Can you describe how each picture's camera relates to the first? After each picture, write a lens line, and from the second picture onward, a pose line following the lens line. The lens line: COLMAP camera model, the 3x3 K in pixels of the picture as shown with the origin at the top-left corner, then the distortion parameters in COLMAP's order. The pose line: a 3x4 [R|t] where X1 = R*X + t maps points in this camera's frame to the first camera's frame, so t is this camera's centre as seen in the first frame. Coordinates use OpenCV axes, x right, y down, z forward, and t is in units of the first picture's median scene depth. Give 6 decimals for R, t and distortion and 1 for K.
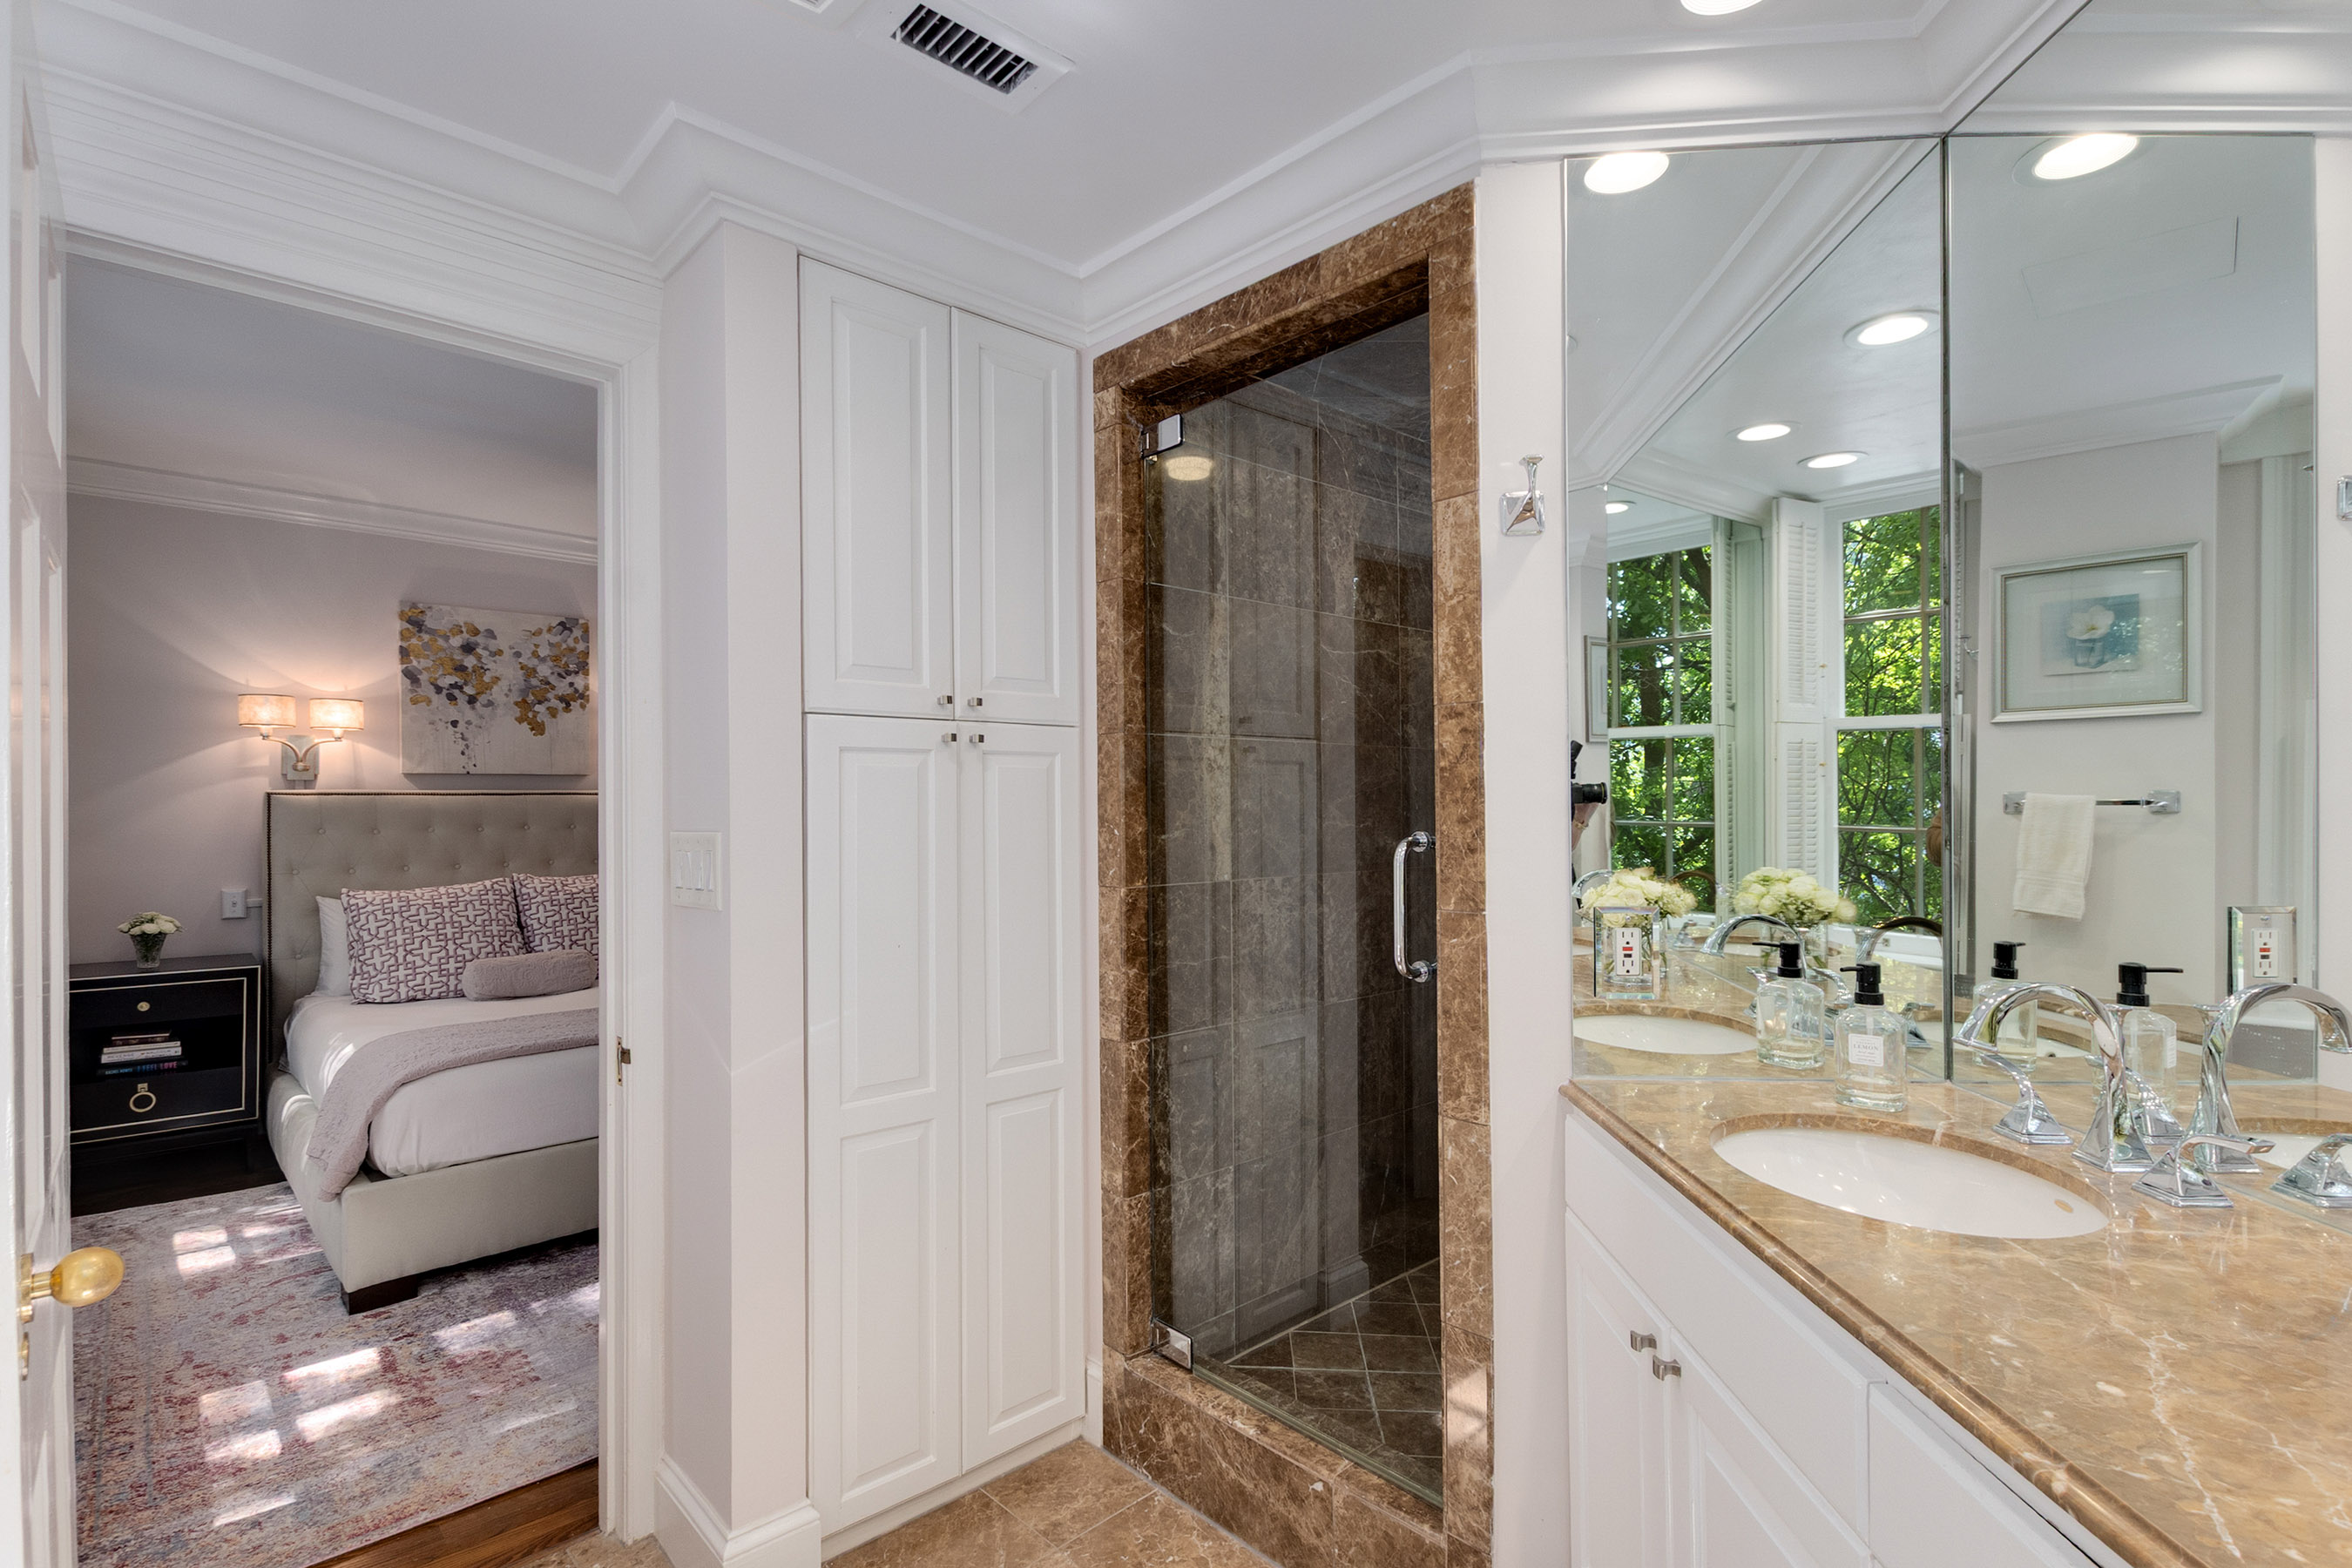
lens RADIAL K [[1112.1, 0, 1175.3], [0, 1112.1, 797.4], [0, 0, 1]] dist [0.014570, 0.001591]
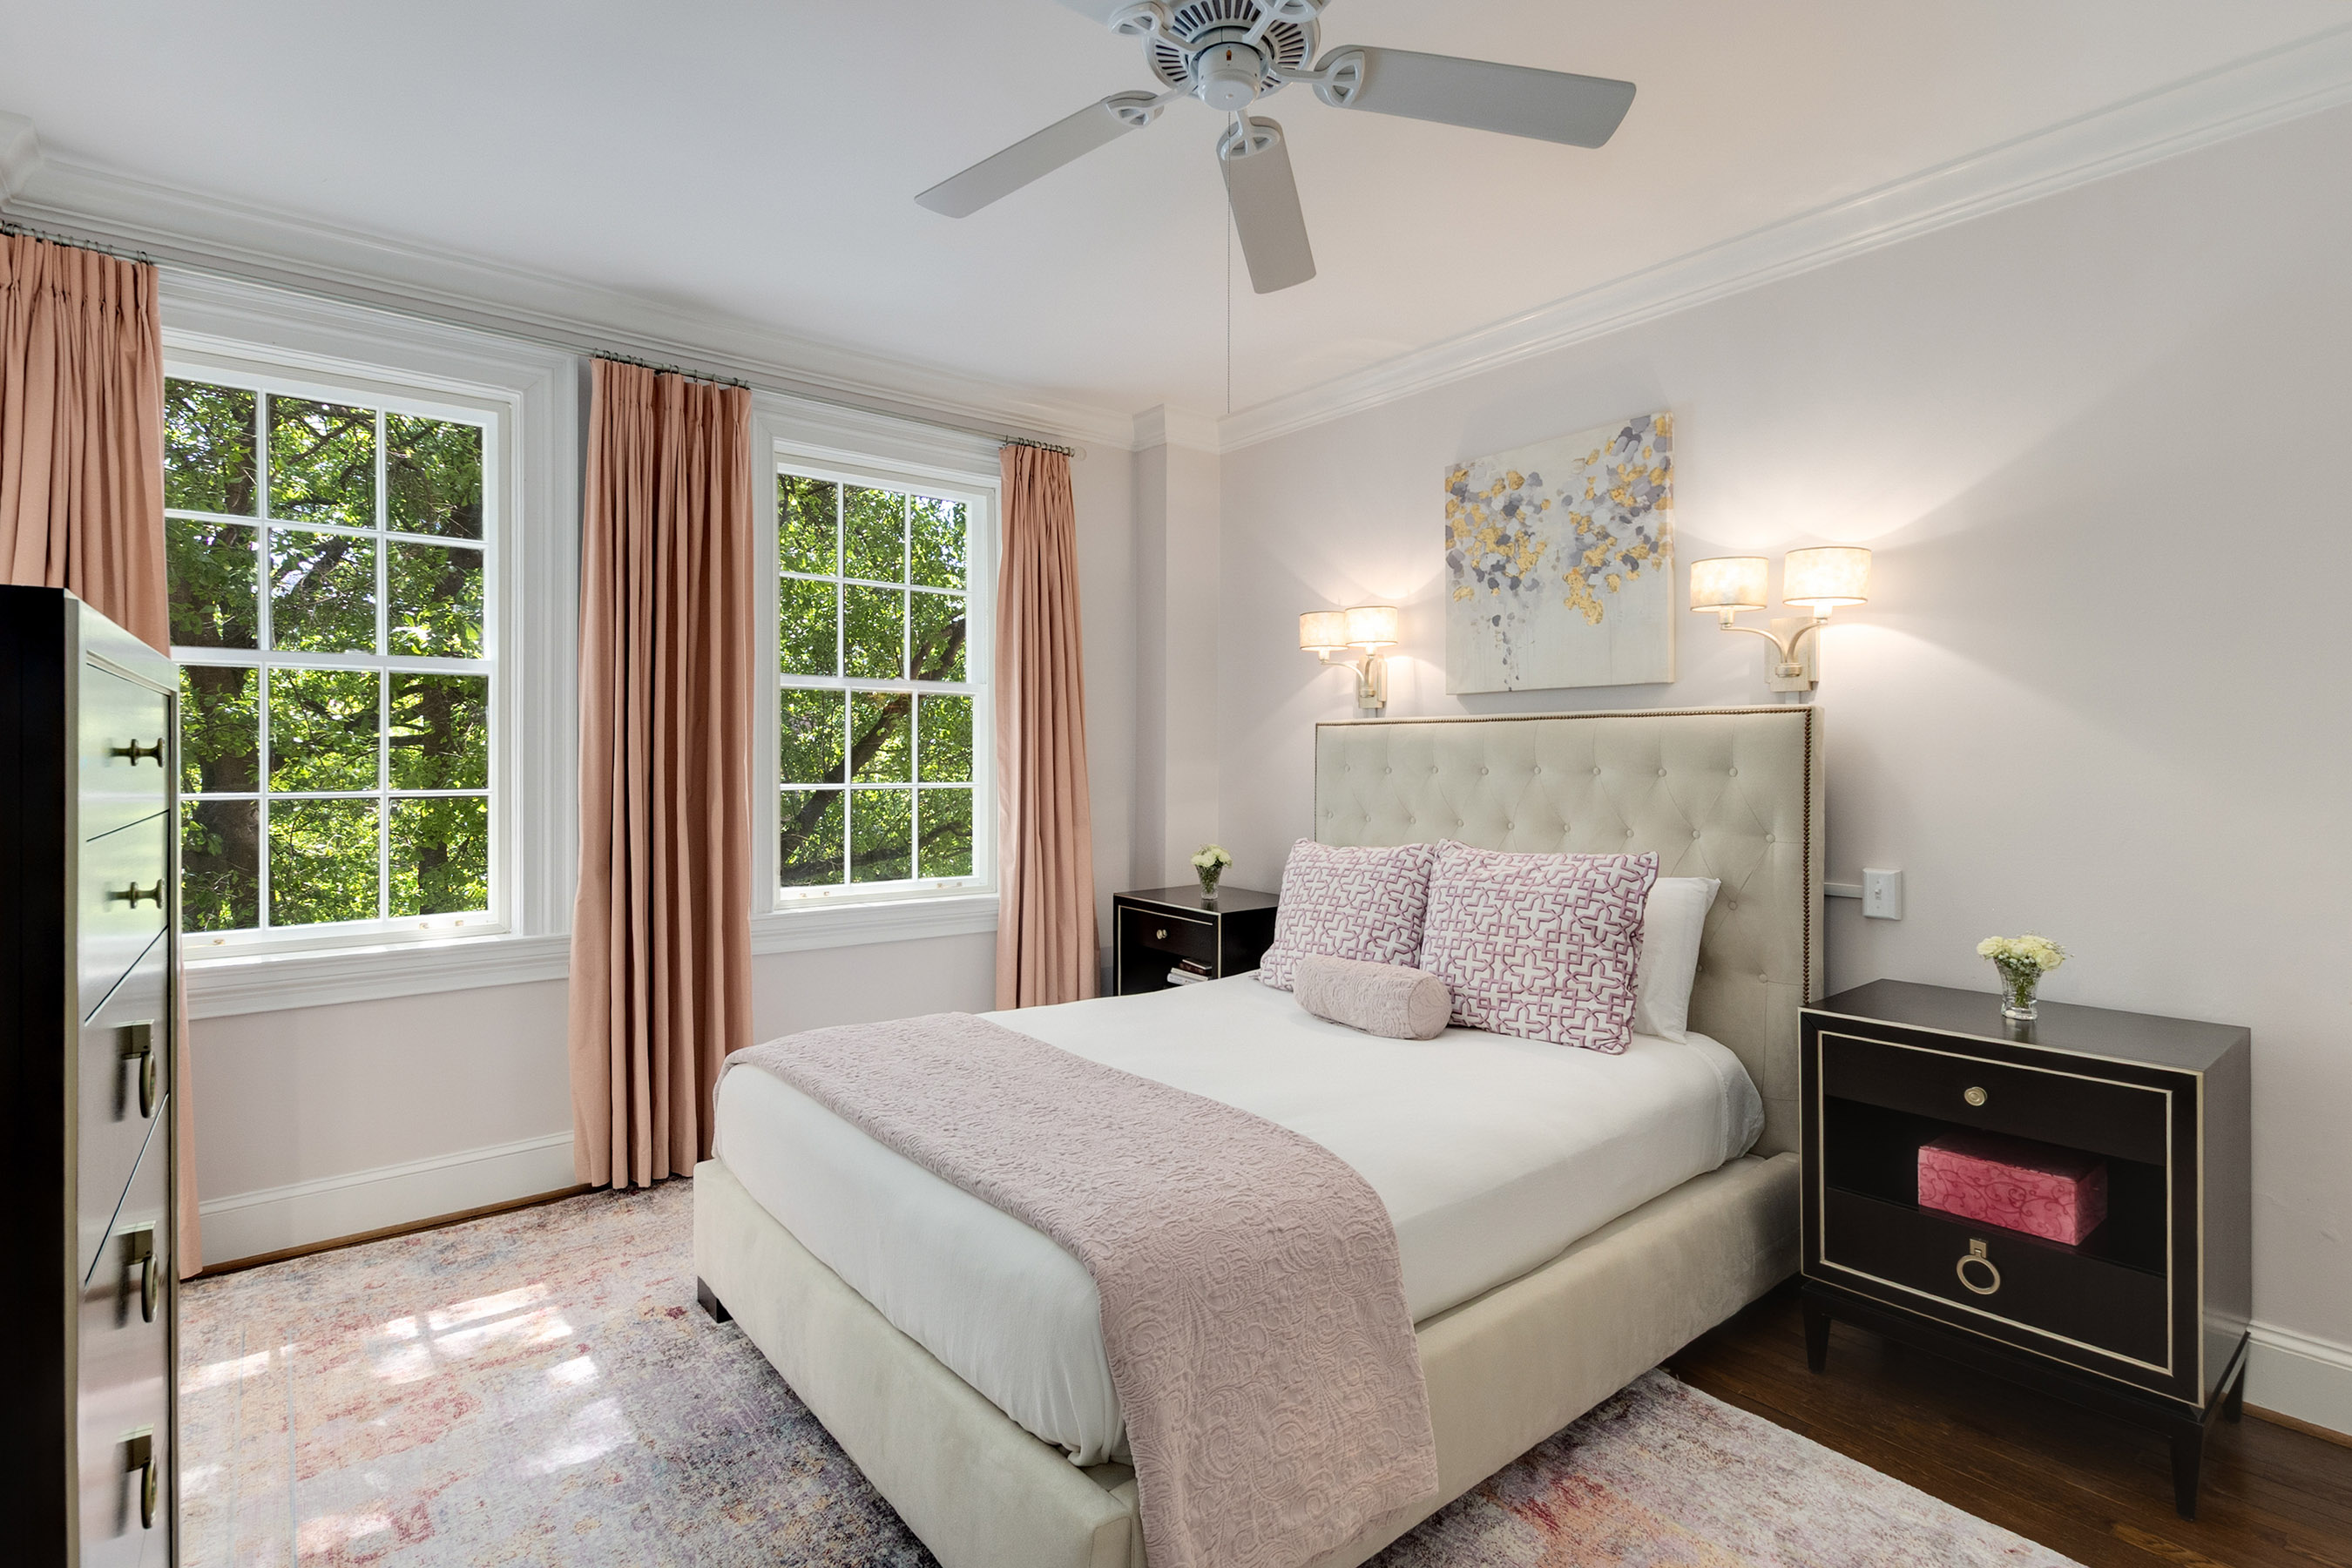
lens RADIAL K [[1112.1, 0, 1173.5], [0, 1112.1, 763.6], [0, 0, 1]] dist [0.014570, 0.001591]
pose [[-0.075473, 0.010737, -0.997090, 0.069634], [0.002722, 0.999941, 0.010562, 0.015814], [0.997144, -0.001917, -0.075498, 0.843800]]
